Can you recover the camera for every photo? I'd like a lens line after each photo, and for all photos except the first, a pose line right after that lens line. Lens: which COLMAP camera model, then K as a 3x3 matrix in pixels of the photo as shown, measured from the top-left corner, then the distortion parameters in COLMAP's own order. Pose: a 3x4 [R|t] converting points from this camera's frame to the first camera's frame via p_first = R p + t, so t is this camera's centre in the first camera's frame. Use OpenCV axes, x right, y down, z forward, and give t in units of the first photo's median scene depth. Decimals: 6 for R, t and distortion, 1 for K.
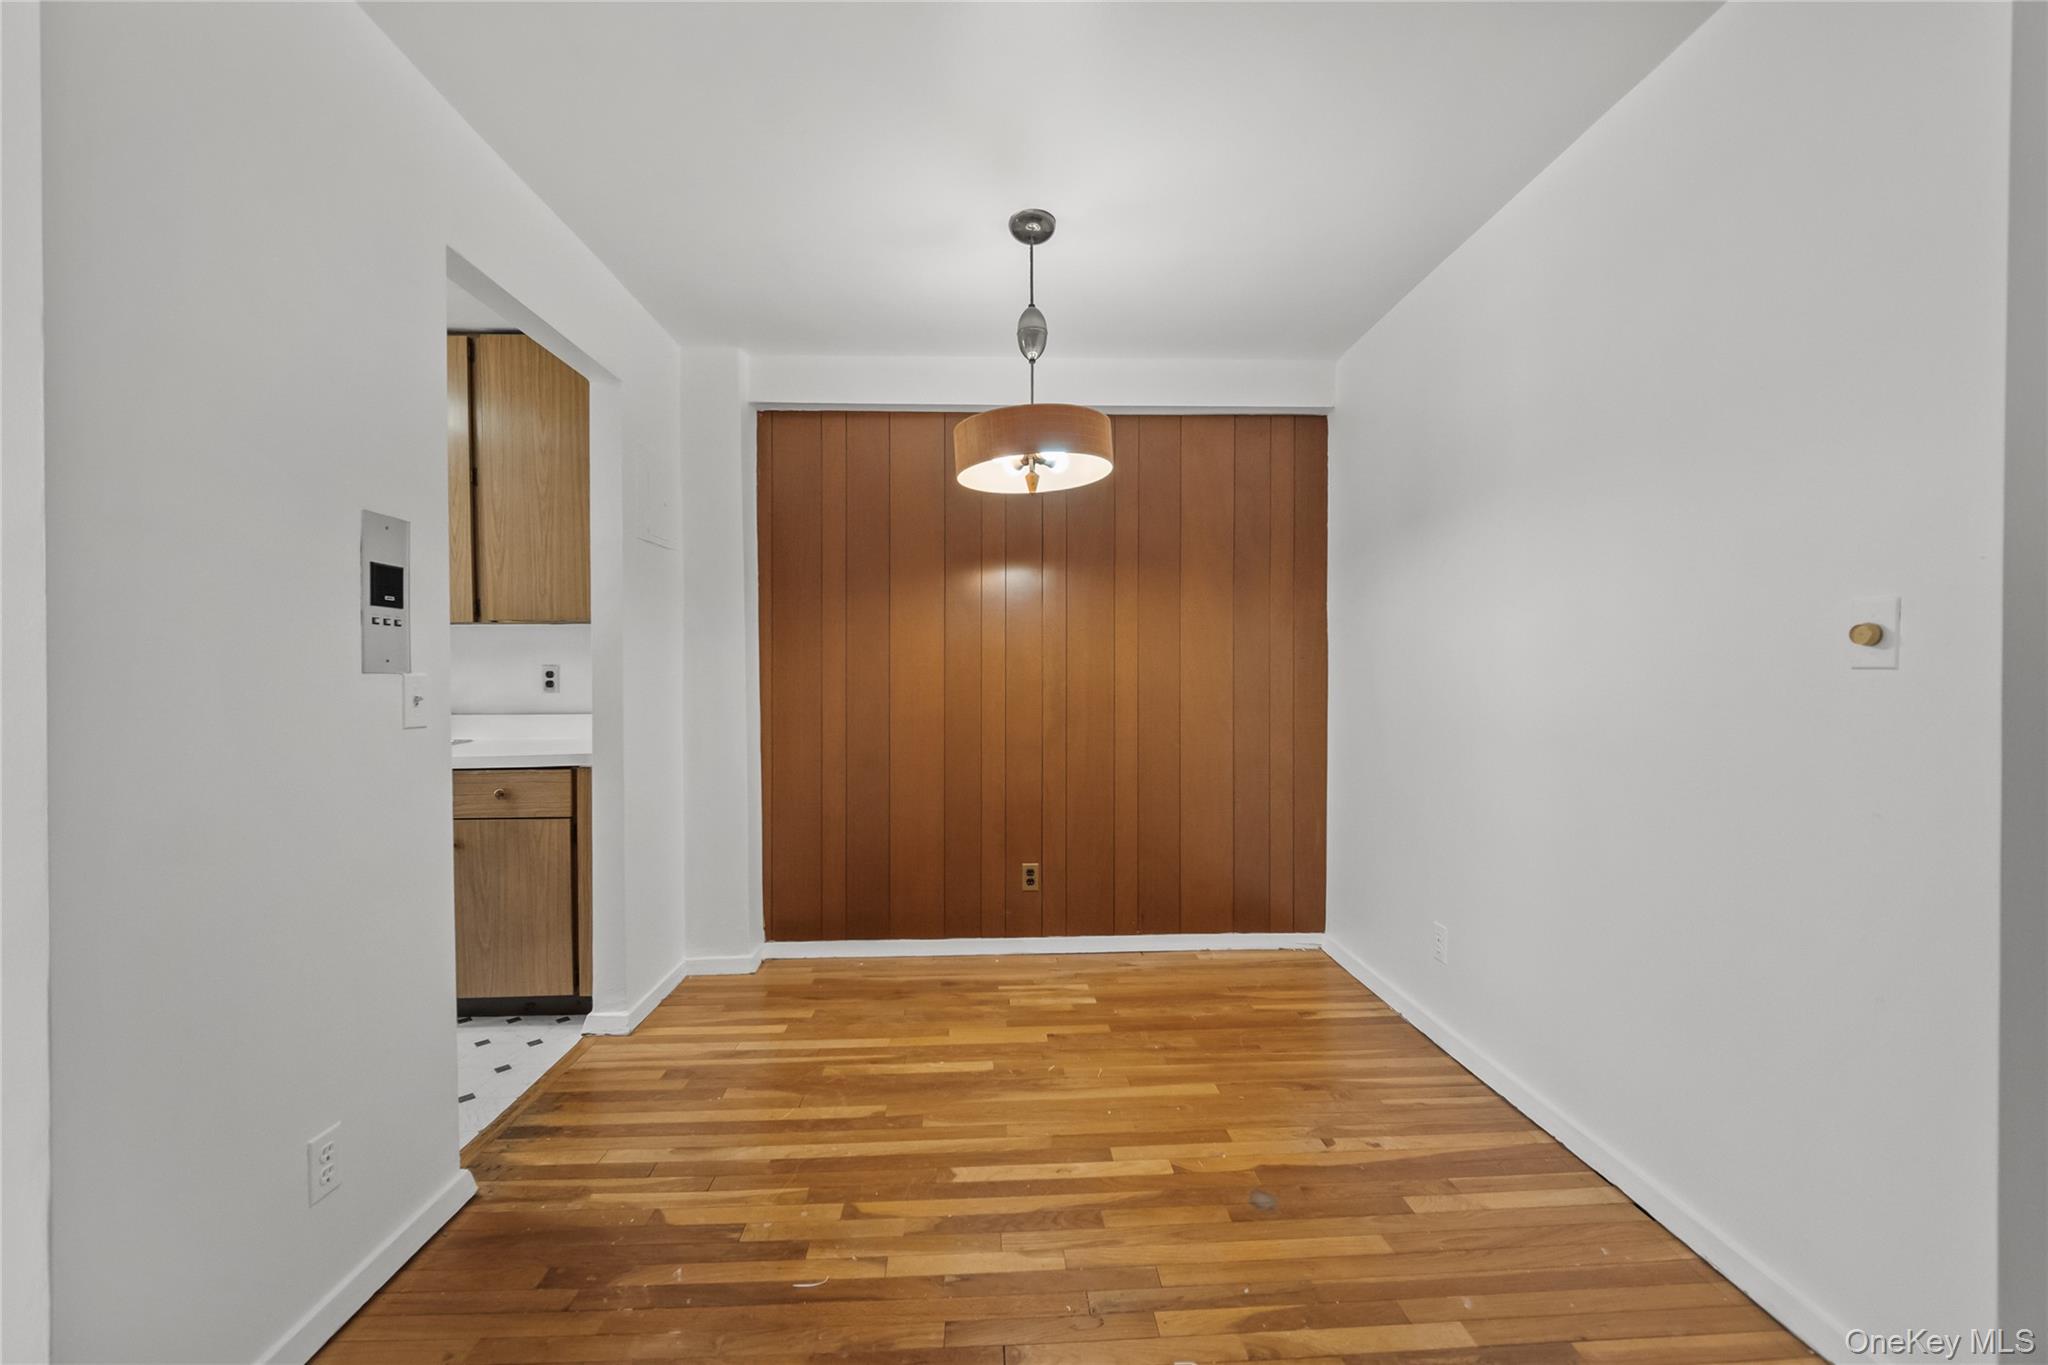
lens RADIAL K [[818.6, 0, 1024.0], [0, 818.6, 682.5], [0, 0, 1]] dist [-0.000559, -0.000048]
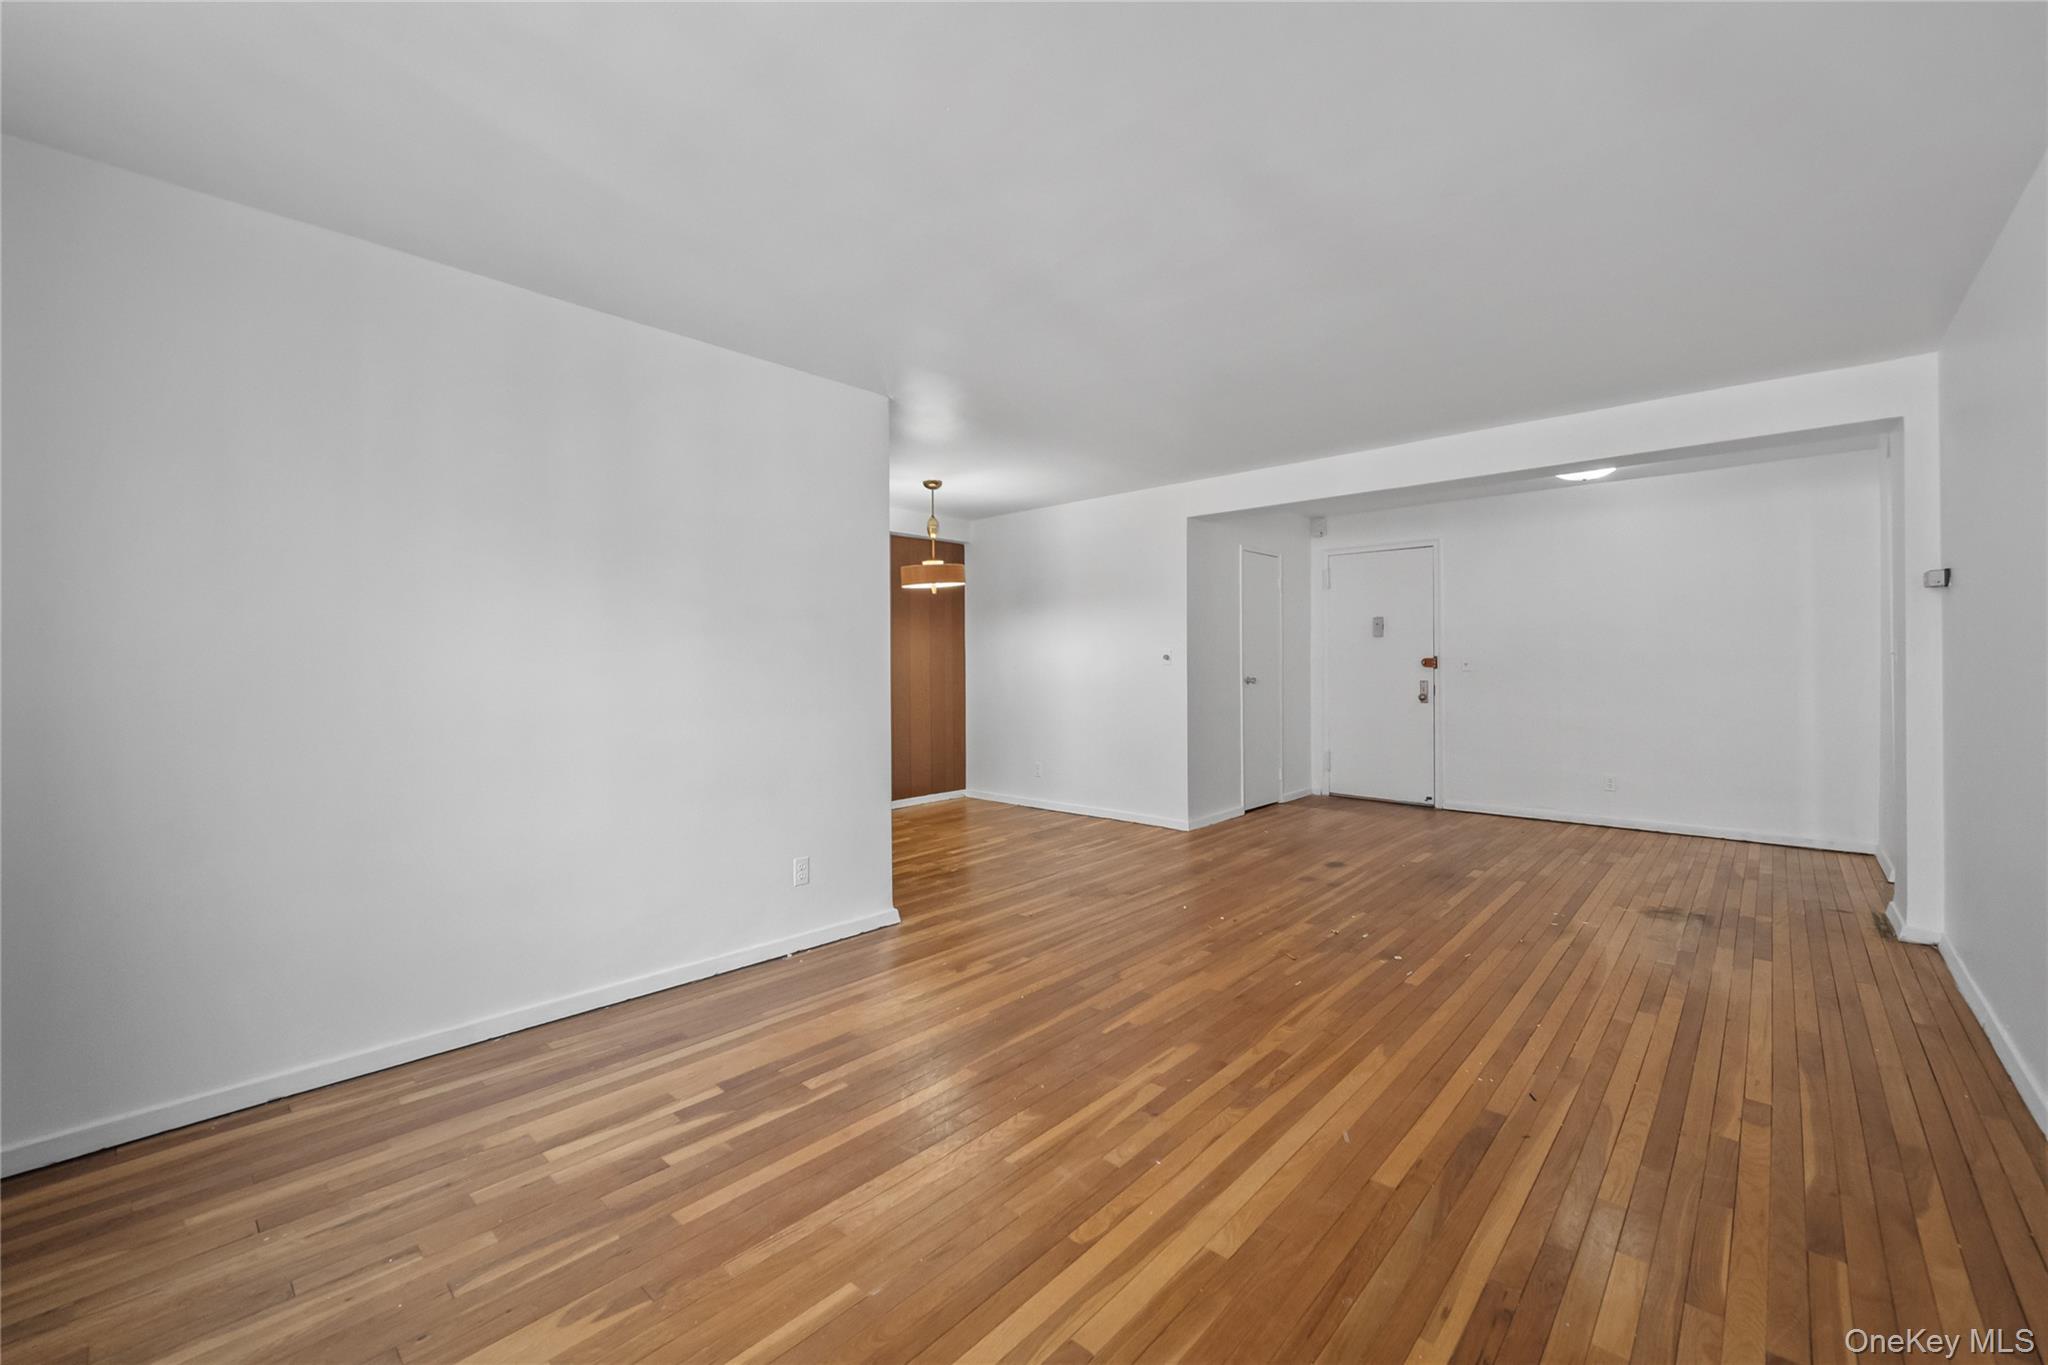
lens RADIAL K [[818.6, 0, 1024.0], [0, 818.6, 682.5], [0, 0, 1]] dist [-0.000559, -0.000048]
pose [[0.705093, -0.018705, 0.708868, -1.299542], [0.010684, 0.999819, 0.015755, -0.001235], [-0.709034, -0.003536, 0.705165, -0.766617]]
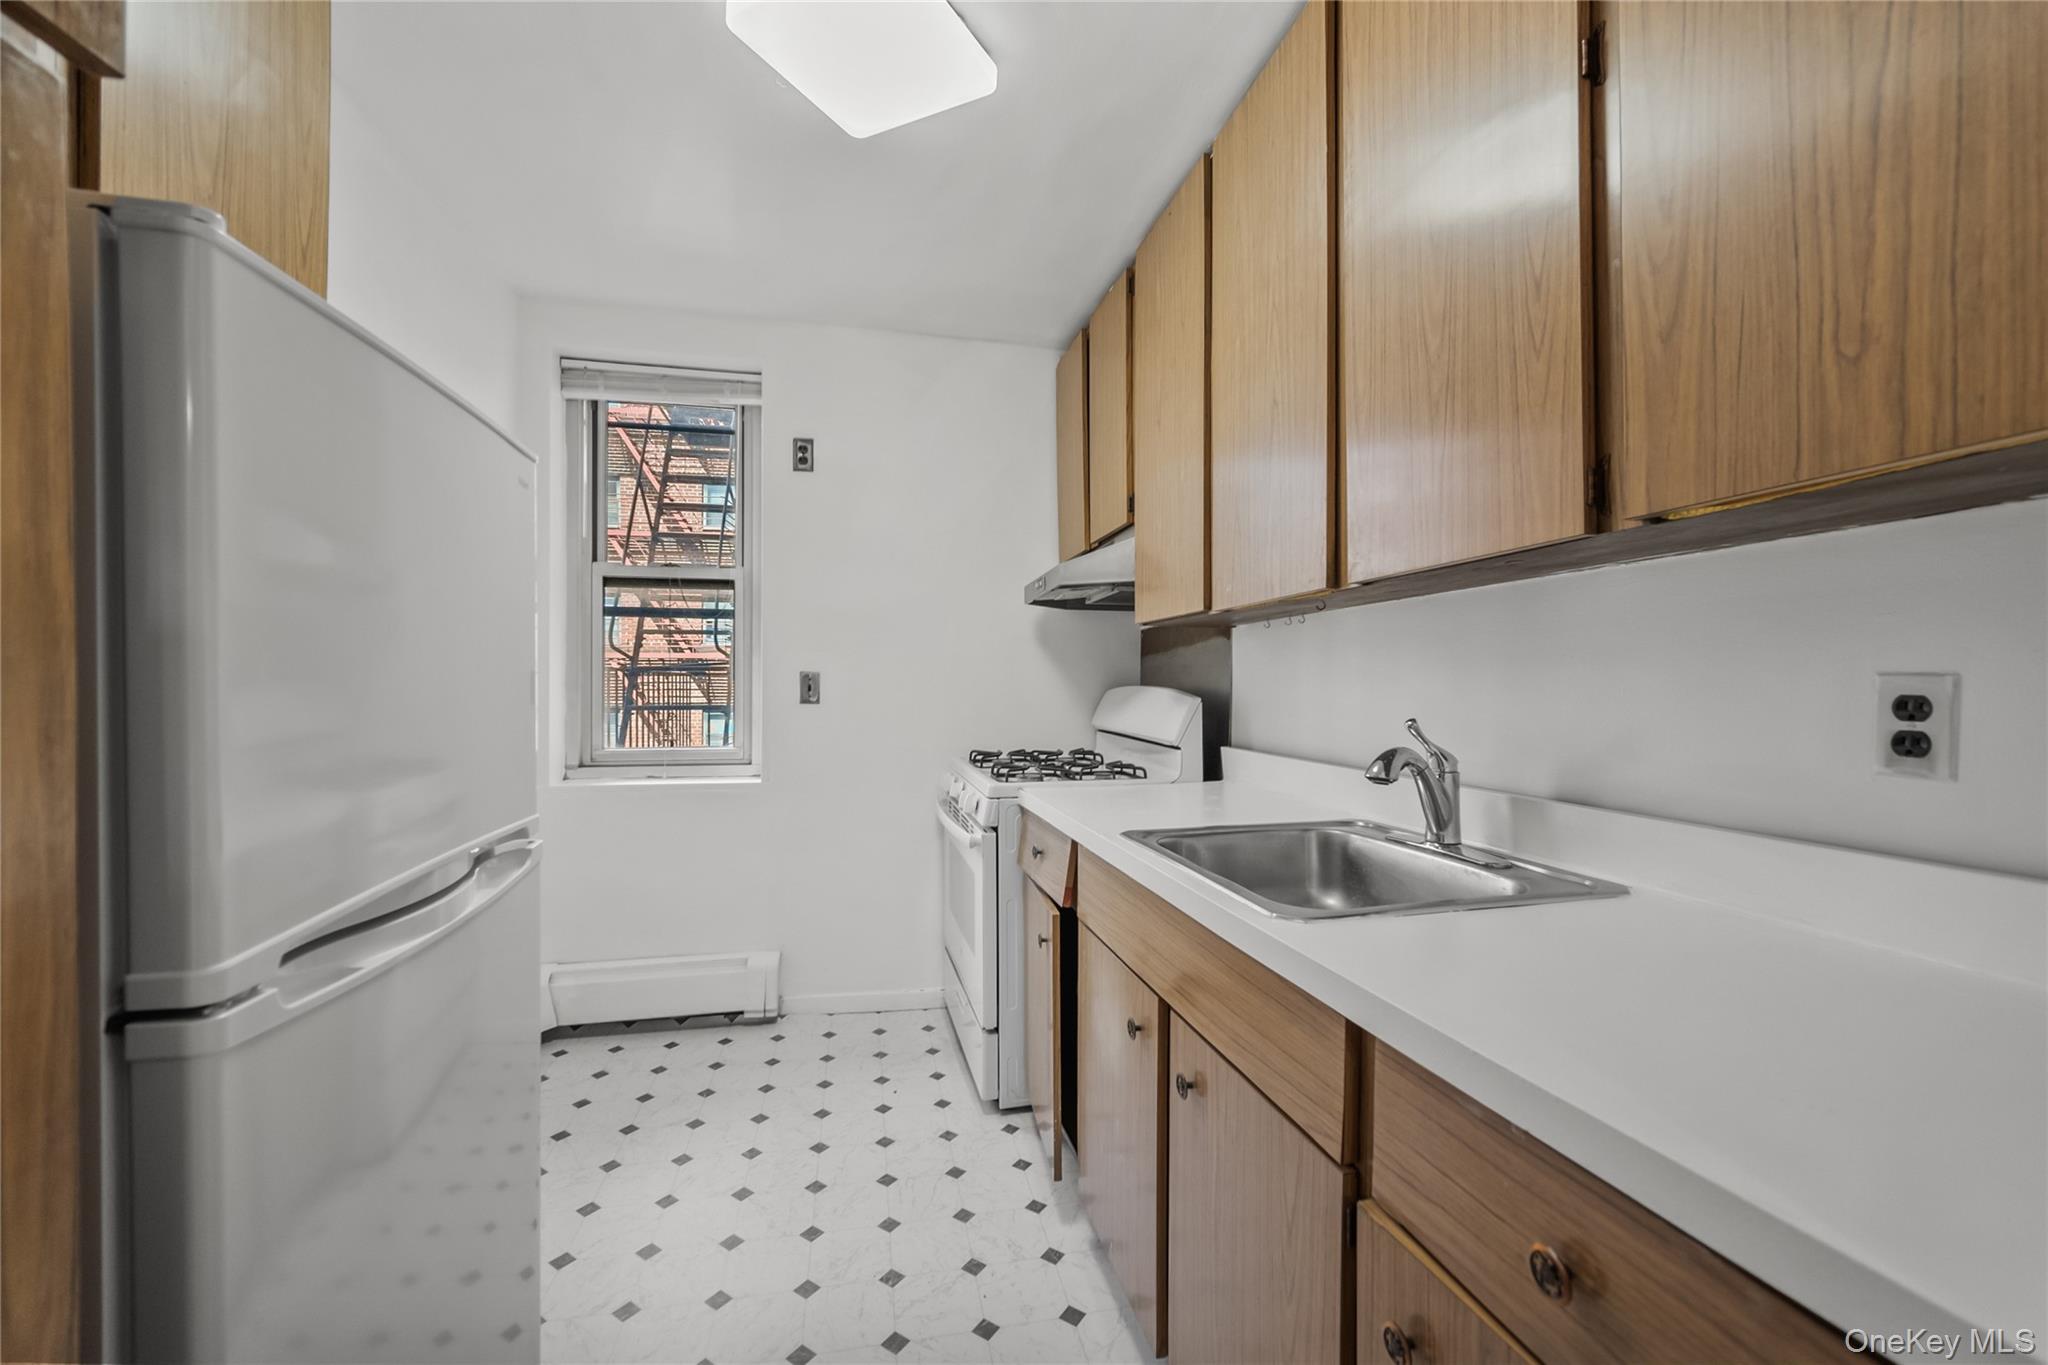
lens RADIAL K [[818.6, 0, 1024.0], [0, 818.6, 682.5], [0, 0, 1]] dist [-0.000559, -0.000048]
pose [[0.169481, 0.008418, -0.985498, -0.451805], [-0.014708, 0.999874, 0.006011, -0.018973], [0.985424, 0.013476, 0.169583, 0.826352]]
